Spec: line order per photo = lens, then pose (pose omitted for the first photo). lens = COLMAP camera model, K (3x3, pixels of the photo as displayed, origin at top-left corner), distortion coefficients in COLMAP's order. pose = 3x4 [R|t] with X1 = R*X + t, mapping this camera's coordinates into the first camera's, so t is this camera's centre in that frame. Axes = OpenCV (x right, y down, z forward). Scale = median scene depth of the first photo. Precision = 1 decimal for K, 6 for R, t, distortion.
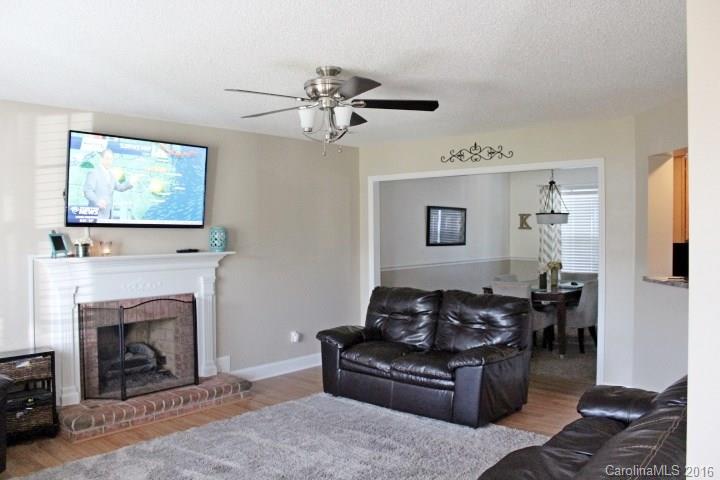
lens RADIAL K [[604.3, 0, 360.0], [0, 604.3, 240.0], [0, 0, 1]] dist [-0.159308, 0.151188]
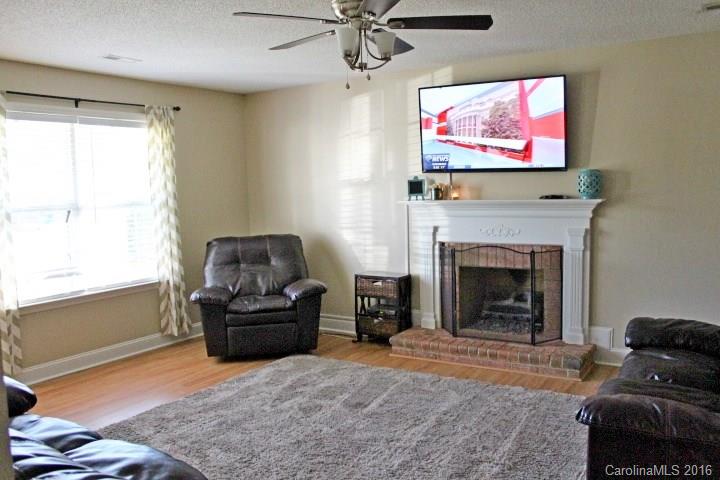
lens RADIAL K [[604.3, 0, 360.0], [0, 604.3, 240.0], [0, 0, 1]] dist [-0.159308, 0.151188]
pose [[0.151135, 0.087771, -0.984609, 0.591947], [0.007249, 0.995925, 0.089892, 0.000429], [0.988487, -0.020723, 0.149883, 0.640127]]
